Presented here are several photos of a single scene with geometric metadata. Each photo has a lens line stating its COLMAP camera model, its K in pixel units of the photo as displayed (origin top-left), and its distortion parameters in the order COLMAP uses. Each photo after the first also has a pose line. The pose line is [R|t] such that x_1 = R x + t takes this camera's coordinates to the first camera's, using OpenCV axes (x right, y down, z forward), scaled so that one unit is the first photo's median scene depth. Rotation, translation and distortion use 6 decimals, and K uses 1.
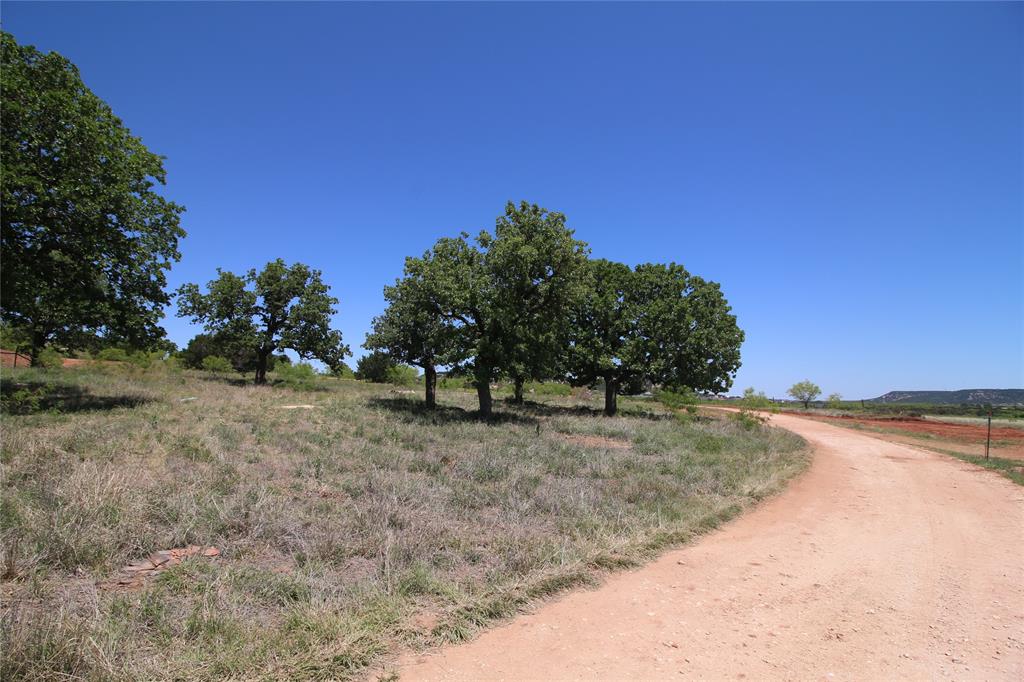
lens RADIAL K [[467.9, 0, 509.1], [0, 467.9, 336.0], [0, 0, 1]] dist [-0.007610, -0.009196]
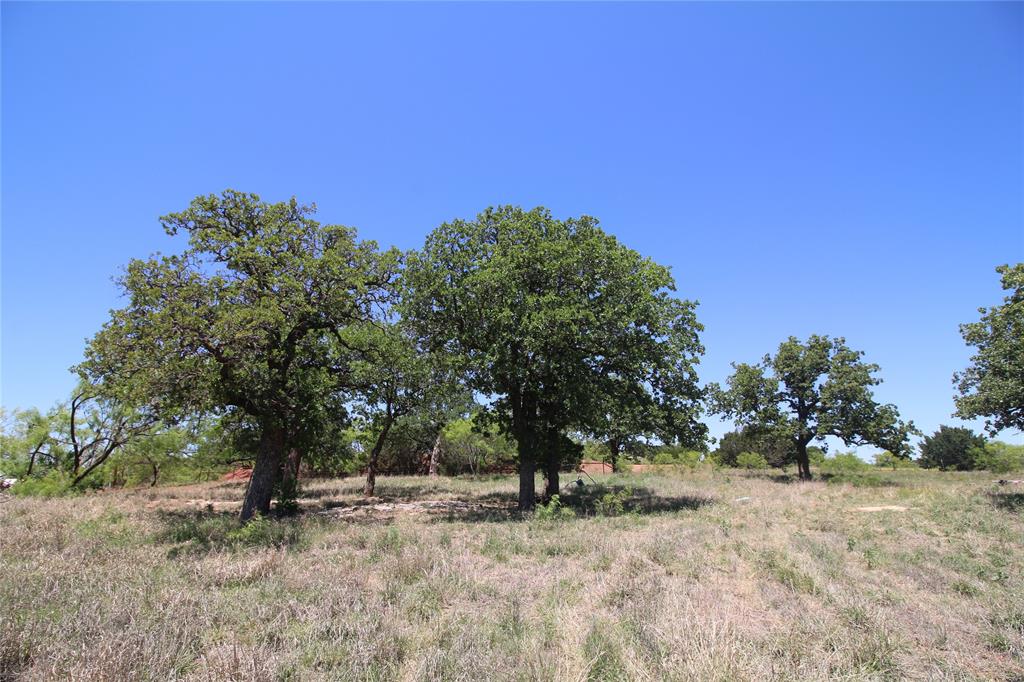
lens RADIAL K [[467.9, 0, 526.5], [0, 467.9, 344.3], [0, 0, 1]] dist [-0.007610, -0.009196]
pose [[0.552603, -0.264087, -0.790498, -0.070644], [0.117028, 0.963662, -0.240127, 0.007160], [0.825187, 0.040185, 0.563428, 0.070486]]
